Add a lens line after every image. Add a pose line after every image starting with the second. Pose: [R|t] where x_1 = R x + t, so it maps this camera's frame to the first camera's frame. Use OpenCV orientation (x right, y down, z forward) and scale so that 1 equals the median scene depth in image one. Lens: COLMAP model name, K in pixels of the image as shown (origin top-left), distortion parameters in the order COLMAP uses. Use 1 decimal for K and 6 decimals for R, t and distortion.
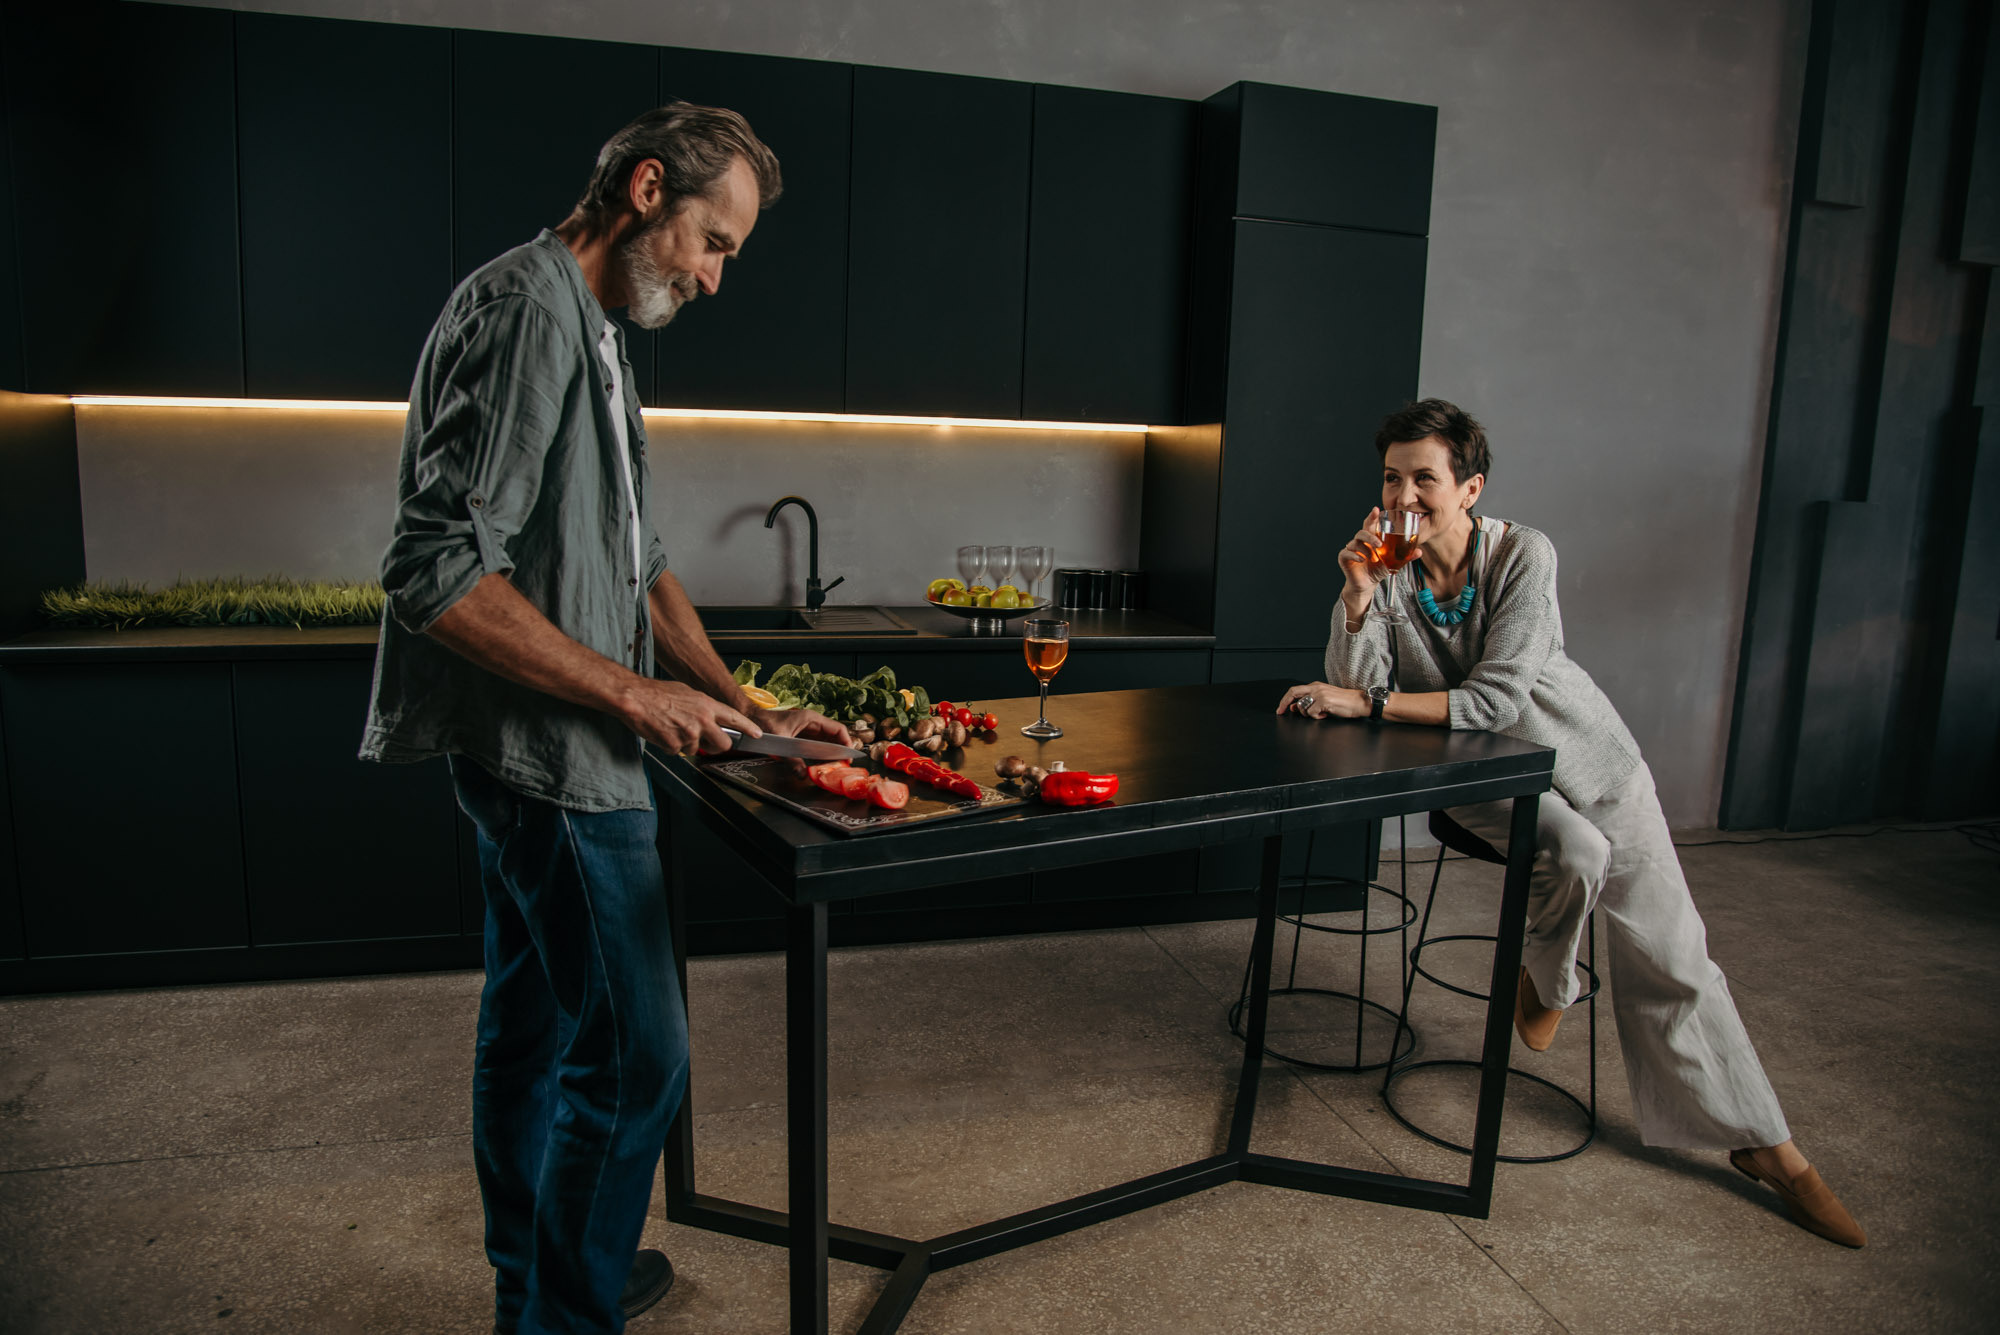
lens RADIAL K [[1362.3, 0, 1000.0], [0, 1362.3, 667.5], [0, 0, 1]] dist [-0.120127, 0.052989]
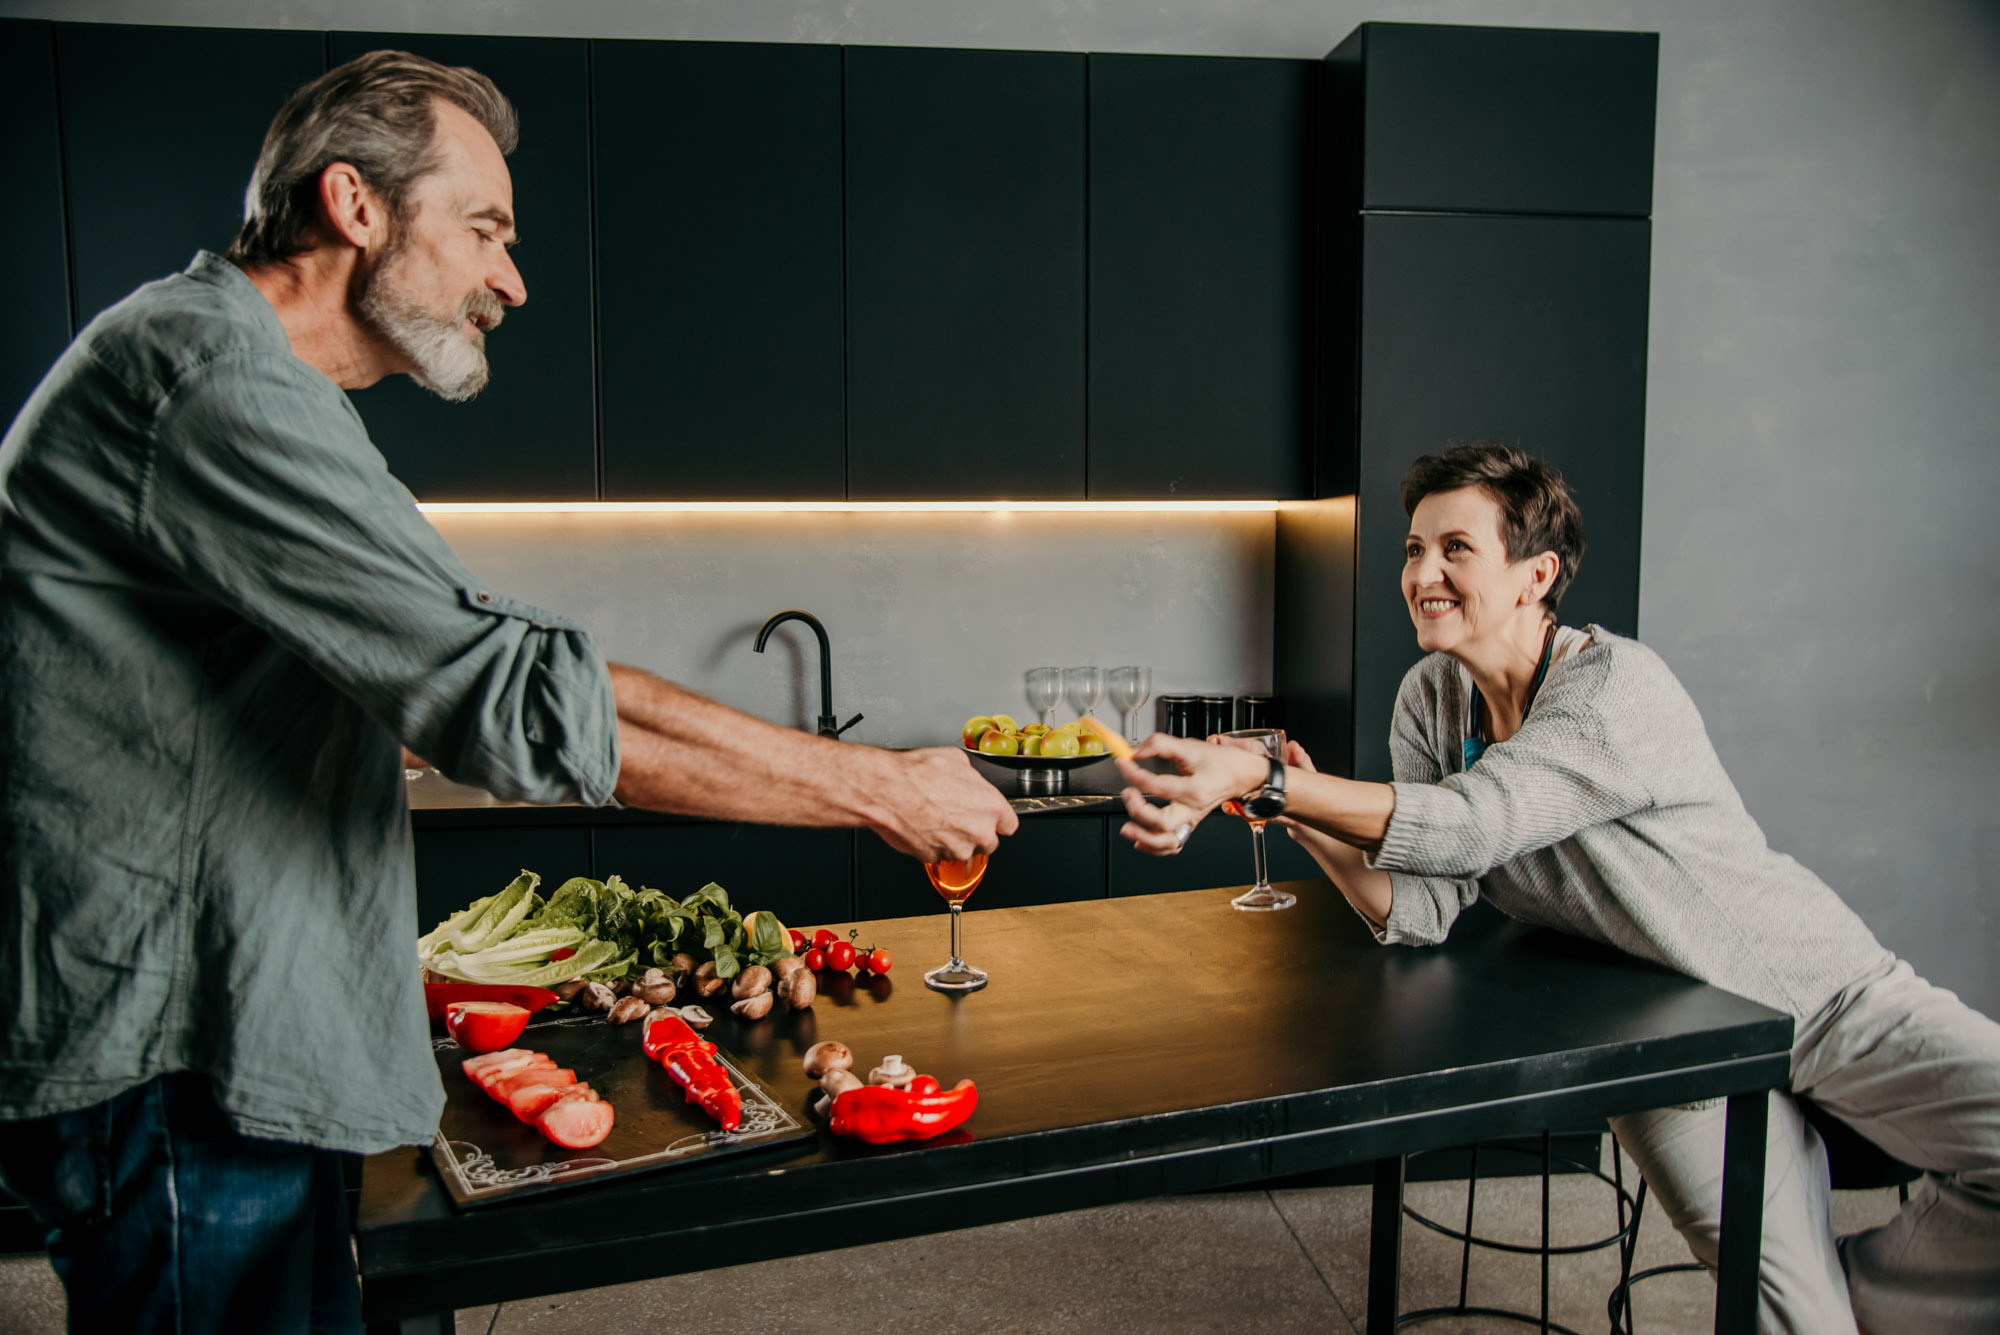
lens RADIAL K [[1580.7, 0, 994.0], [0, 1580.7, 670.6], [0, 0, 1]] dist [-0.107191, 0.157995]
pose [[0.985681, -0.018775, -0.167569, 0.111727], [0.007263, 0.997586, -0.069055, -0.030714], [0.168462, 0.066849, 0.983439, 0.148612]]
